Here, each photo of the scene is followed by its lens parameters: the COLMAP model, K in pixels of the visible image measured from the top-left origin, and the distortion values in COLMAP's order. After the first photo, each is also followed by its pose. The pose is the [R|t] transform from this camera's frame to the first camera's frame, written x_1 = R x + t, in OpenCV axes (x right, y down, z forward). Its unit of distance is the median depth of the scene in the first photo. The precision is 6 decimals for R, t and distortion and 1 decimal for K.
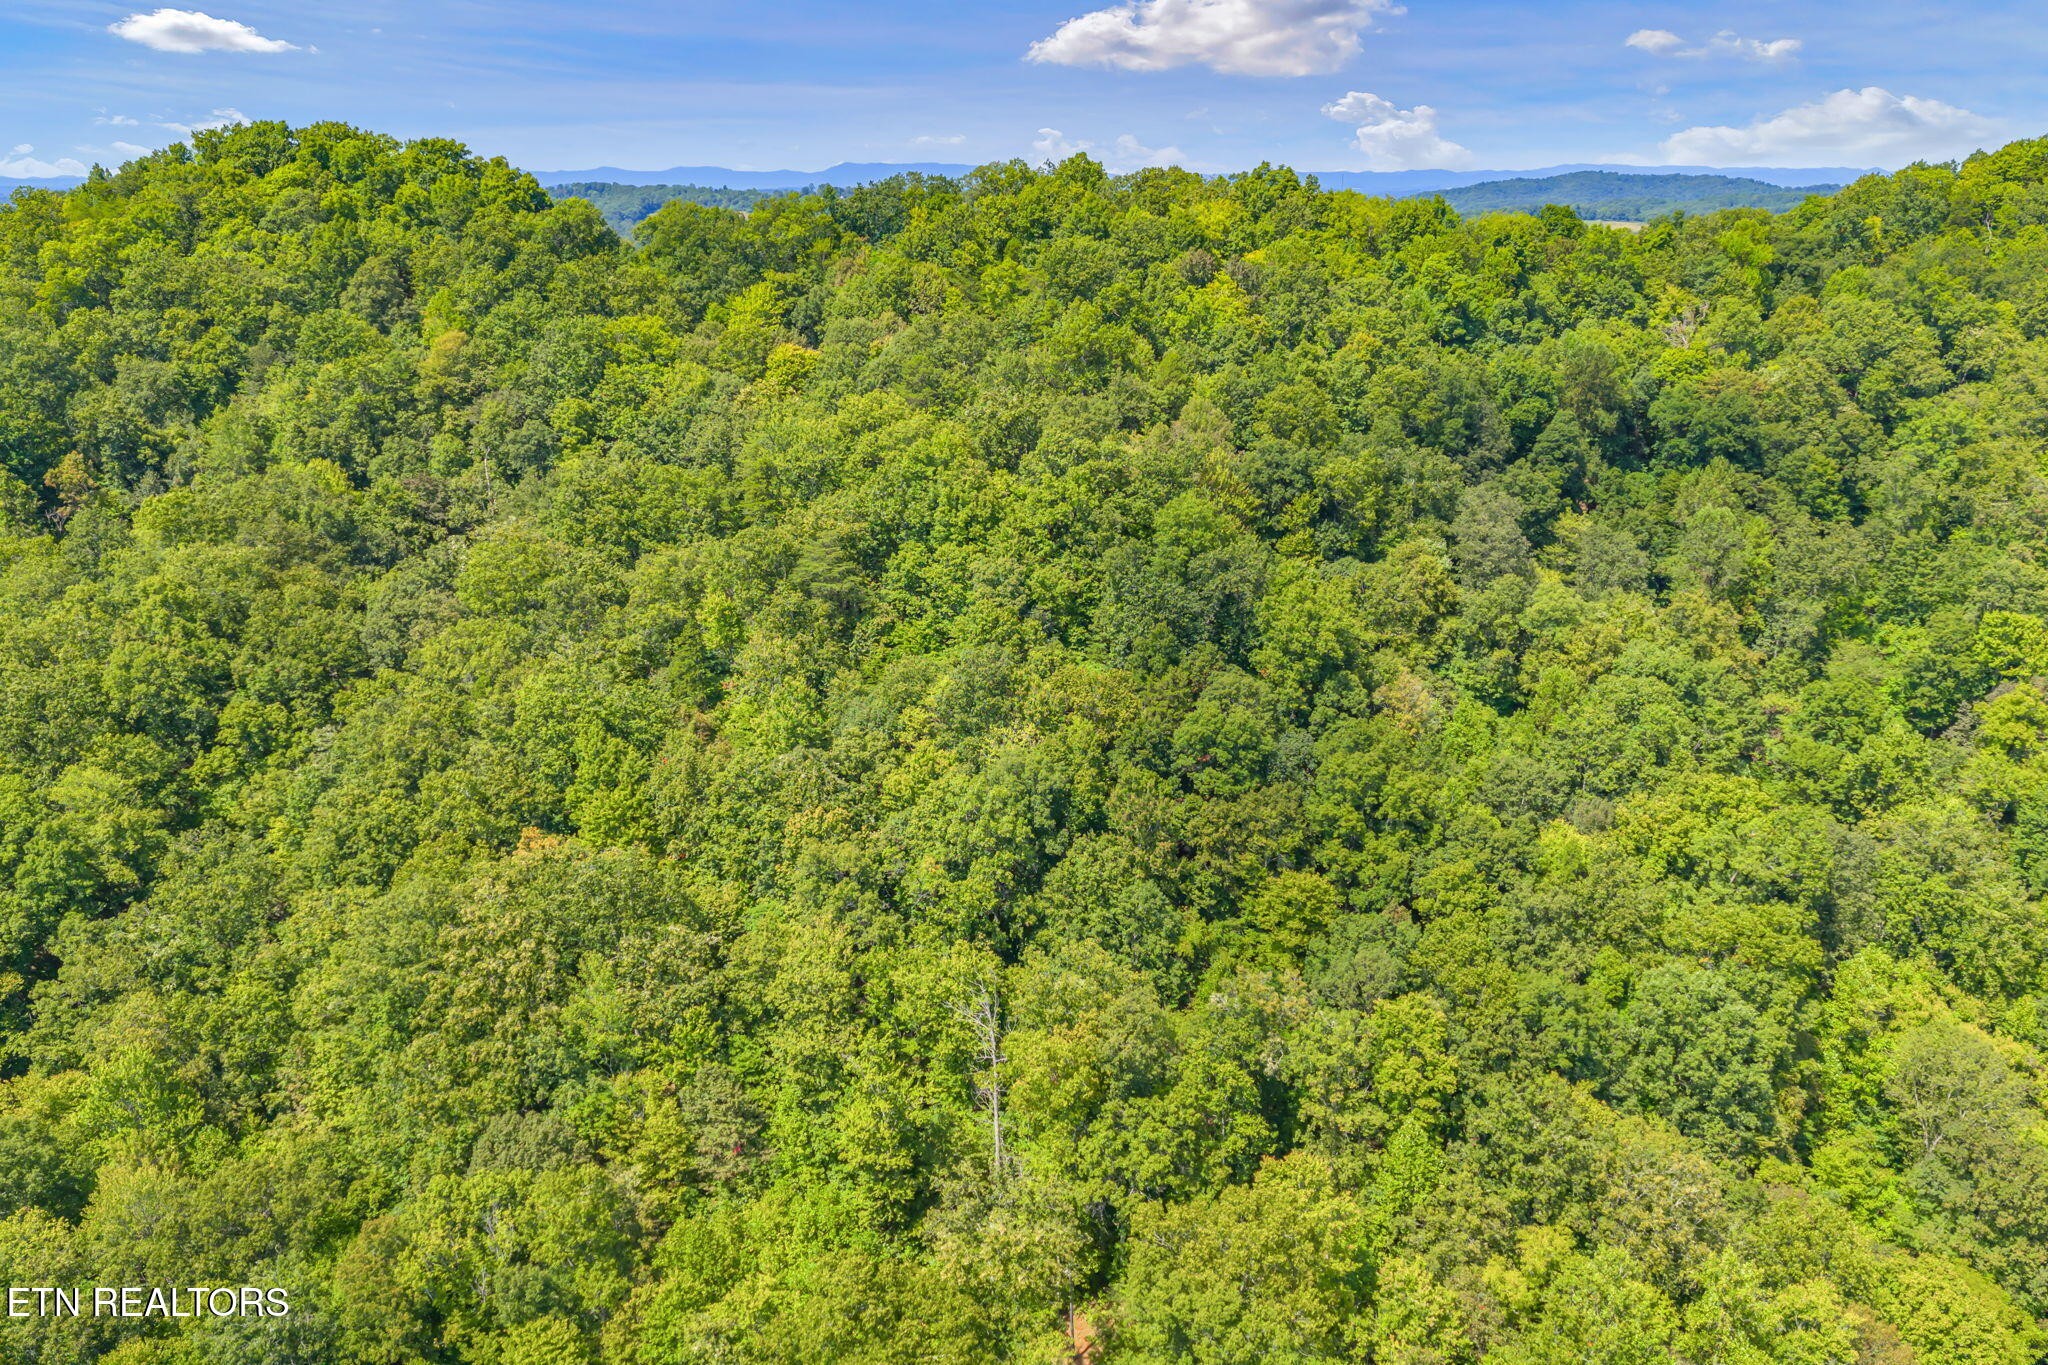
lens RADIAL K [[1688.2, 0, 1037.2], [0, 1688.2, 688.7], [0, 0, 1]] dist [0.028423, -0.049707]
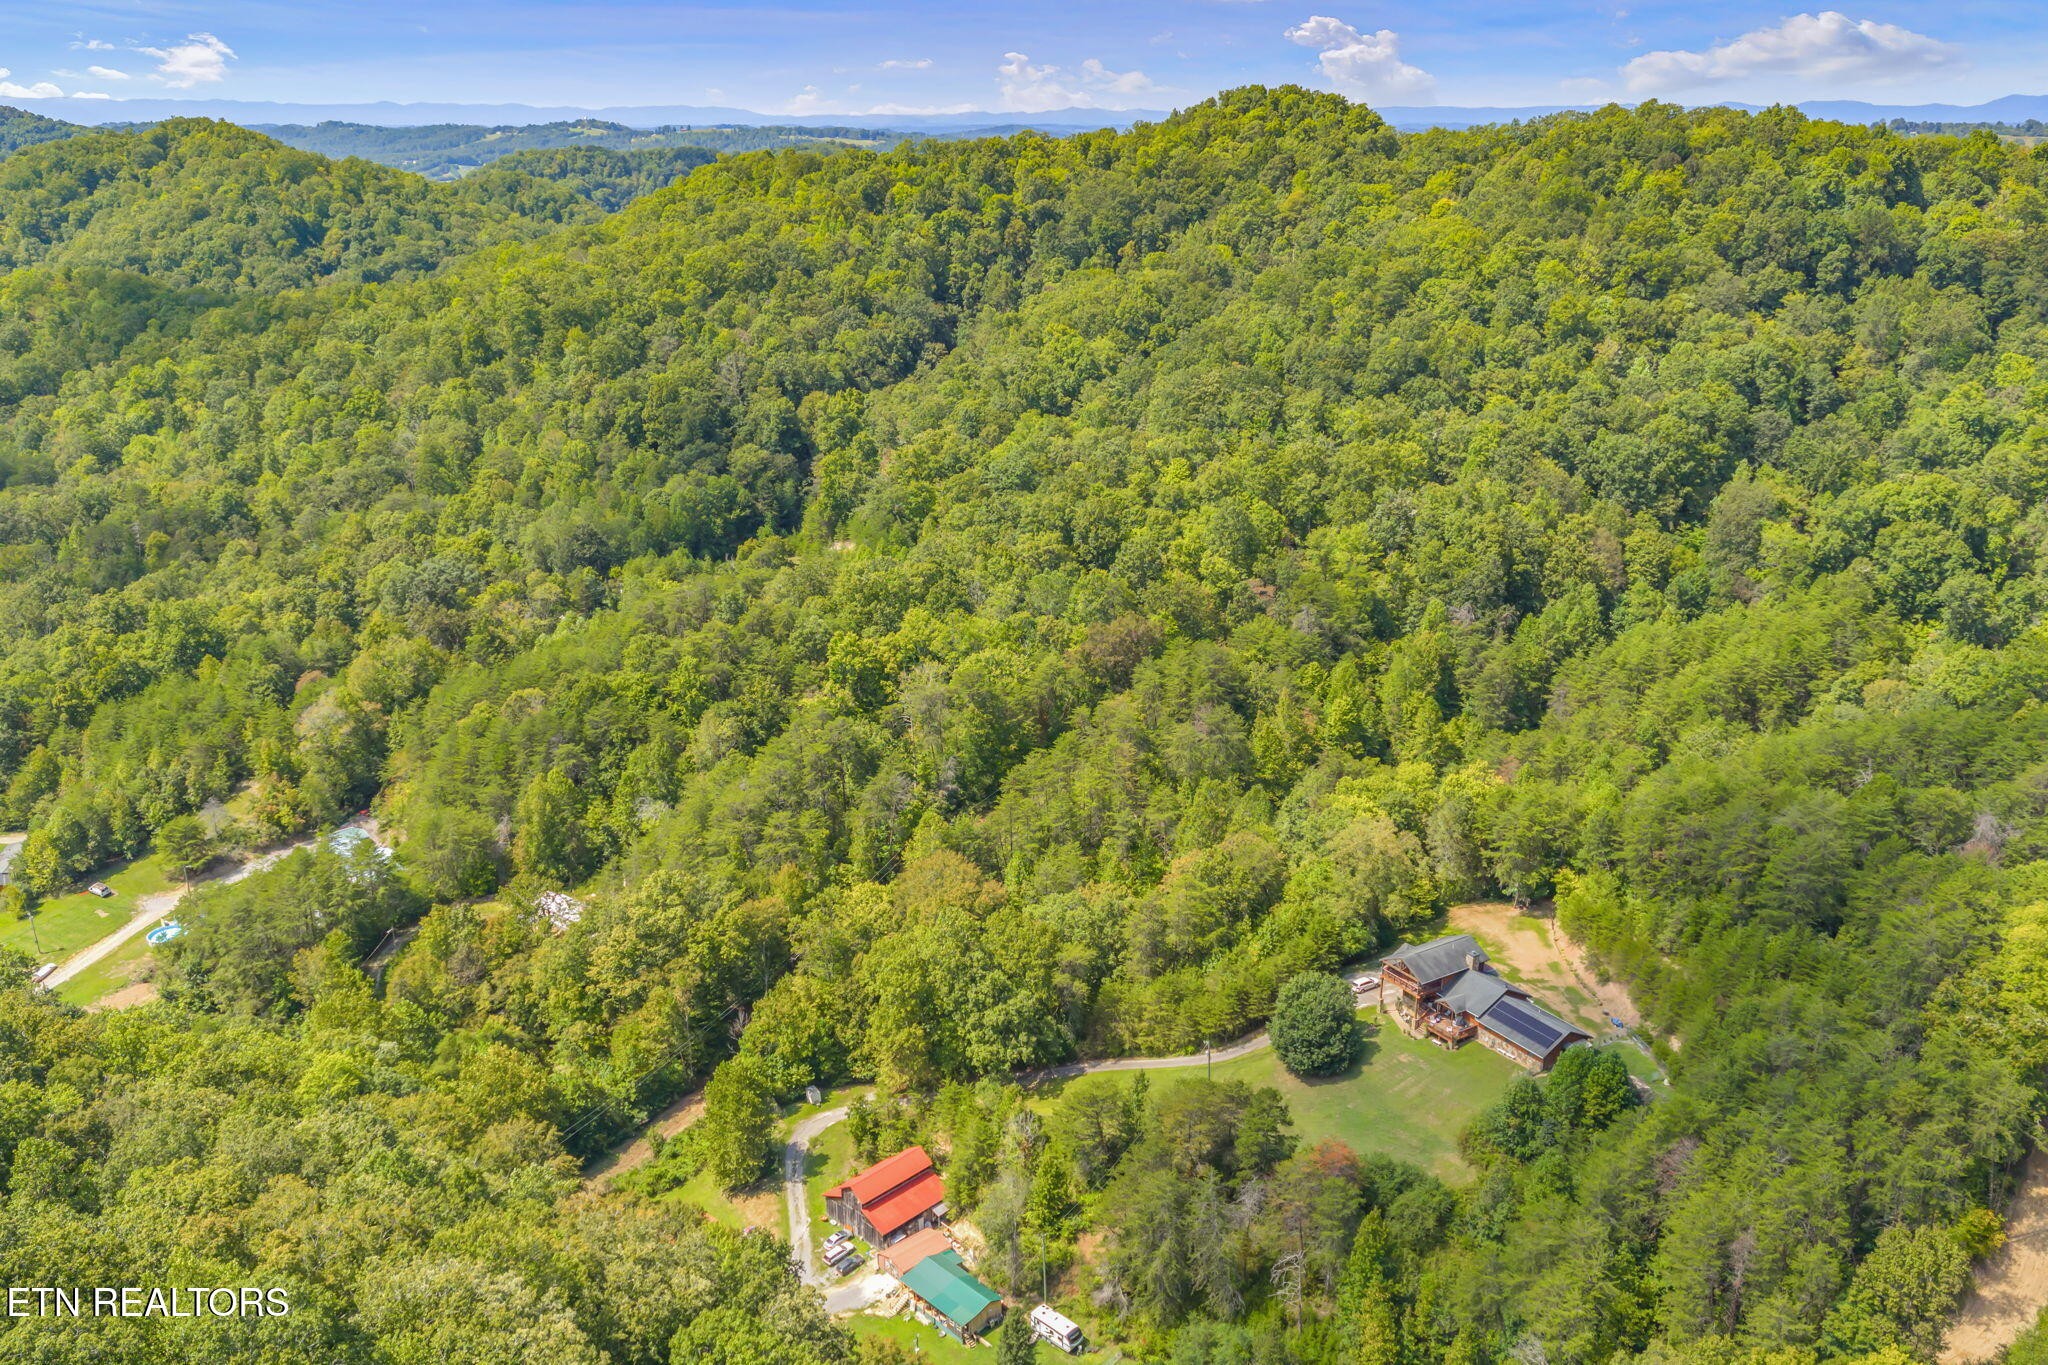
lens RADIAL K [[1688.2, 0, 1037.2], [0, 1688.2, 688.7], [0, 0, 1]] dist [0.028423, -0.049707]
pose [[0.818356, 0.180058, -0.545777, 0.663651], [-0.160458, 0.983474, 0.083863, 0.278541], [0.551858, 0.018945, 0.833723, -0.929769]]
